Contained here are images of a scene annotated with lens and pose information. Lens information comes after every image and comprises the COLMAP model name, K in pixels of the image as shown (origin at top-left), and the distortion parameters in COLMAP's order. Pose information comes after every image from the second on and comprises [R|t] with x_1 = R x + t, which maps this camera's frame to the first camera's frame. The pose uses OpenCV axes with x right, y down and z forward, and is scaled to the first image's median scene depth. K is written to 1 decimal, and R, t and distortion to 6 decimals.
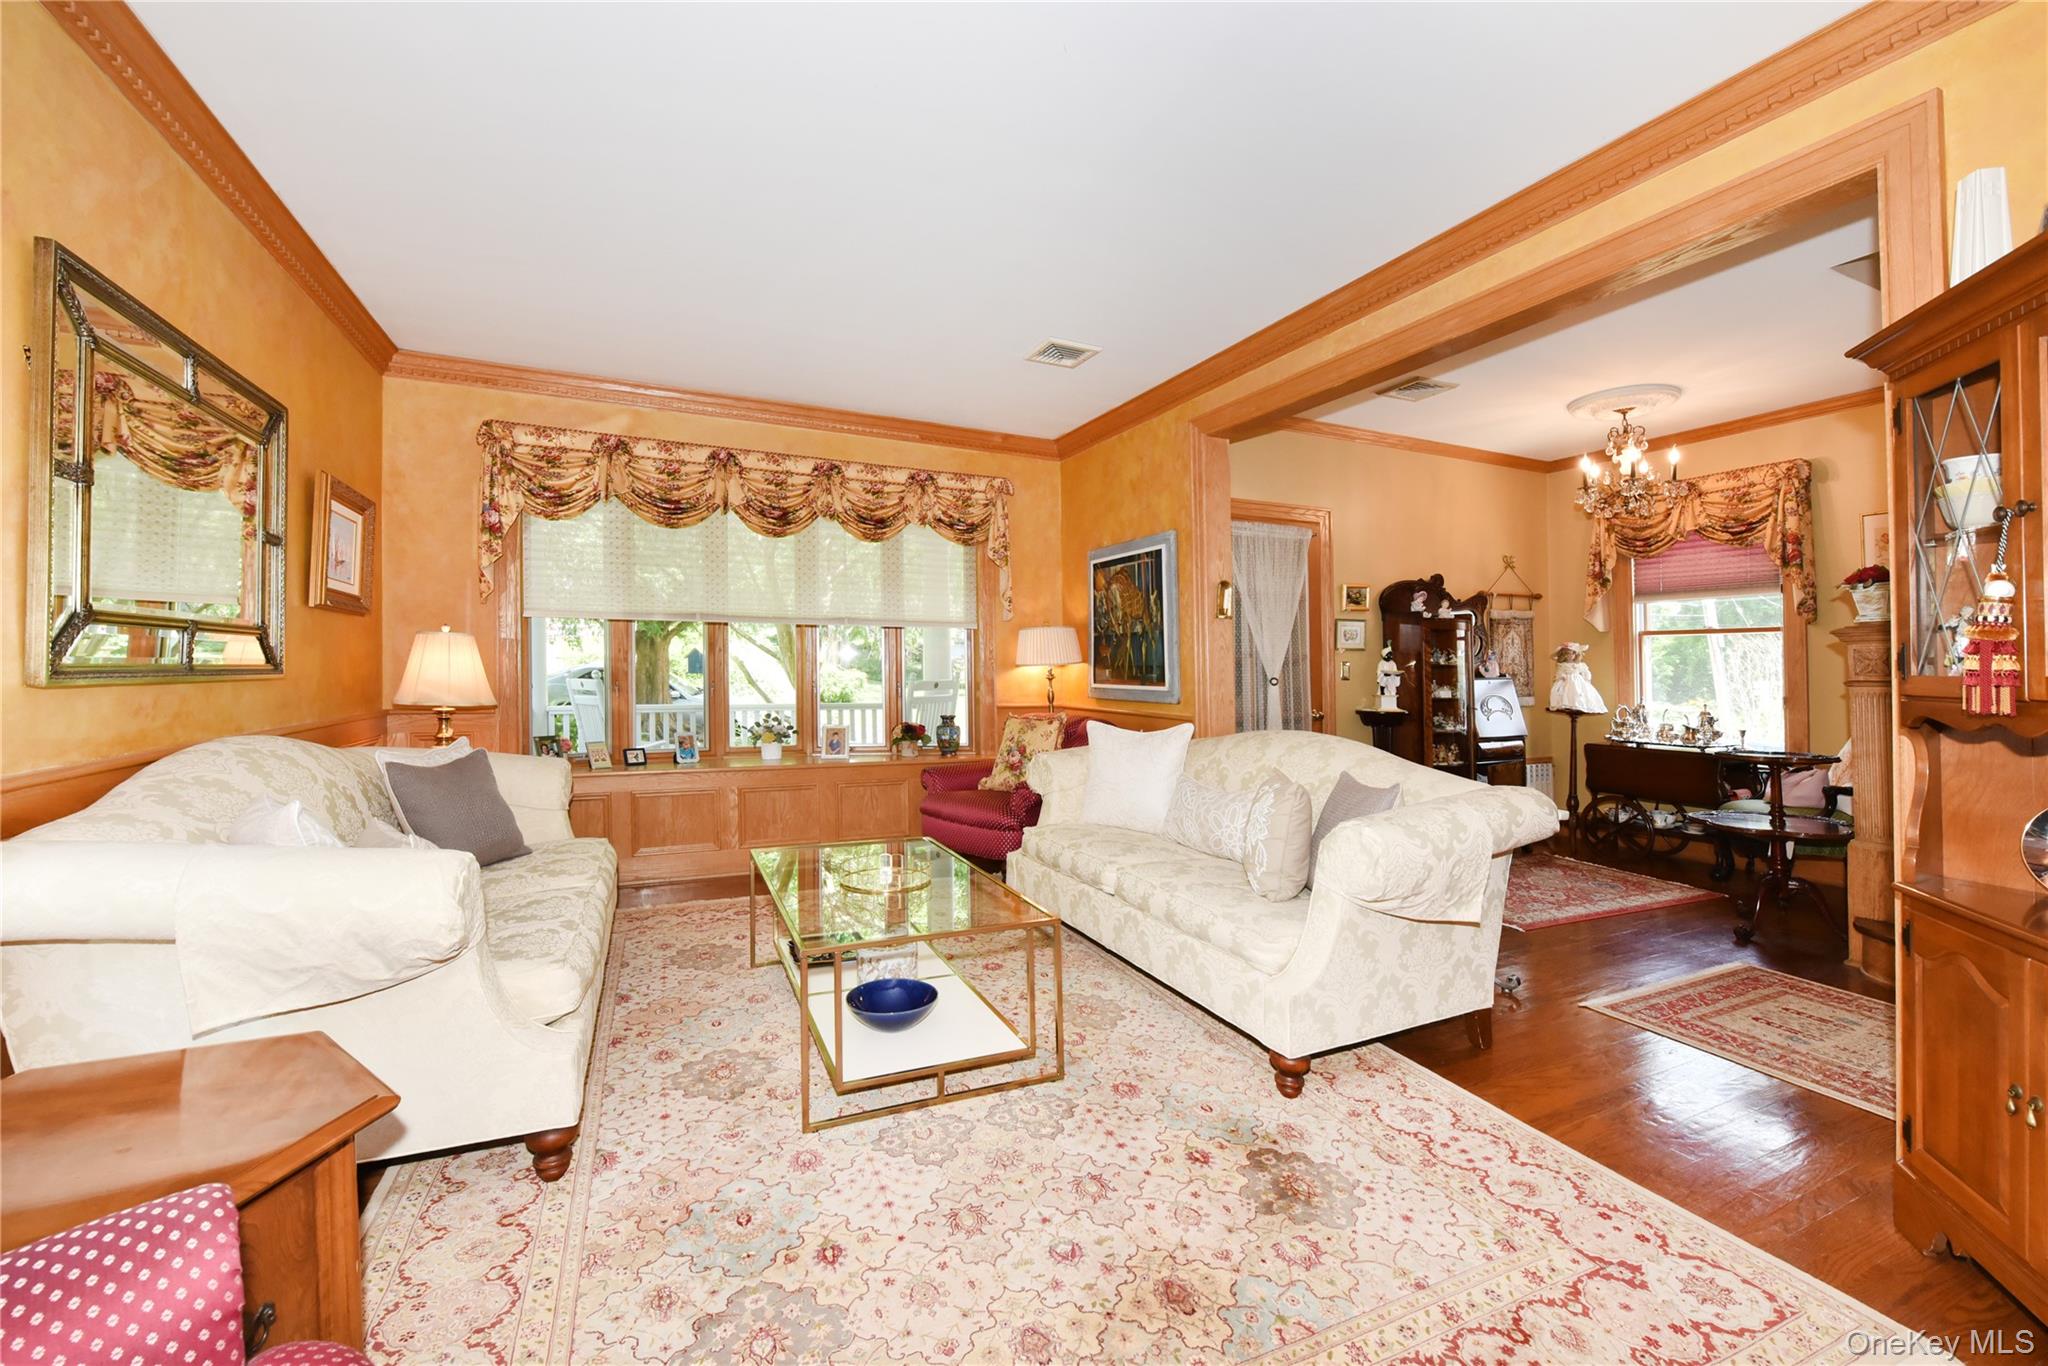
lens RADIAL K [[821.5, 0, 1022.1], [0, 821.5, 651.4], [0, 0, 1]] dist [-0.009960, -0.000152]
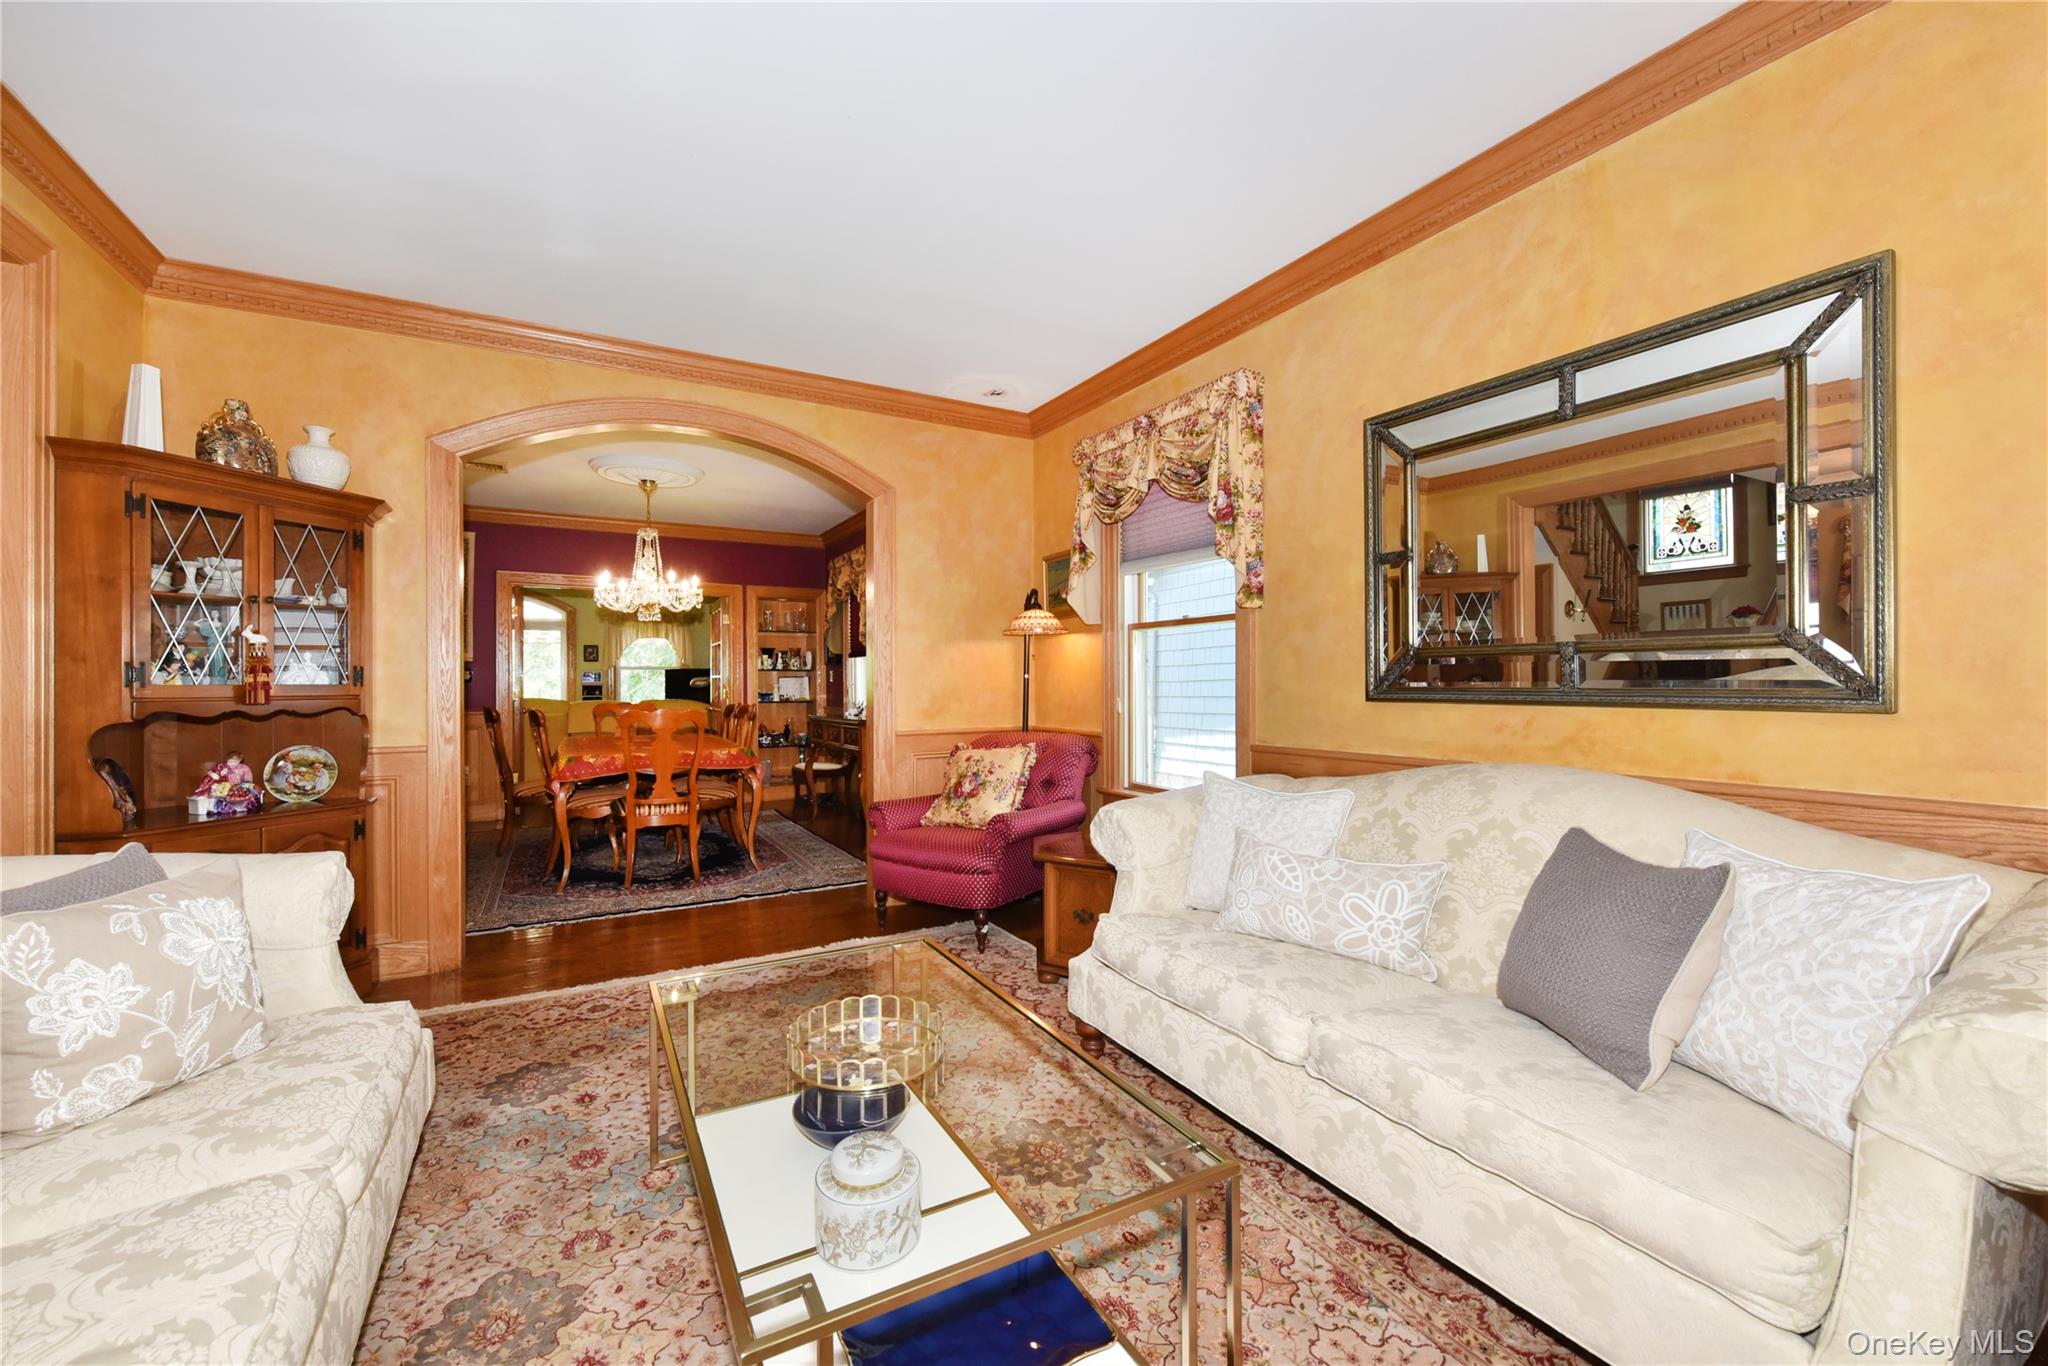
lens RADIAL K [[820.3, 0, 1024.0], [0, 820.3, 683.0], [0, 0, 1]] dist [-0.012651, -0.000007]
pose [[-0.997794, -0.003932, -0.066263, -0.164583], [-0.002942, 0.999883, -0.015034, 0.013920], [0.066314, -0.014806, -0.997689, 0.994359]]
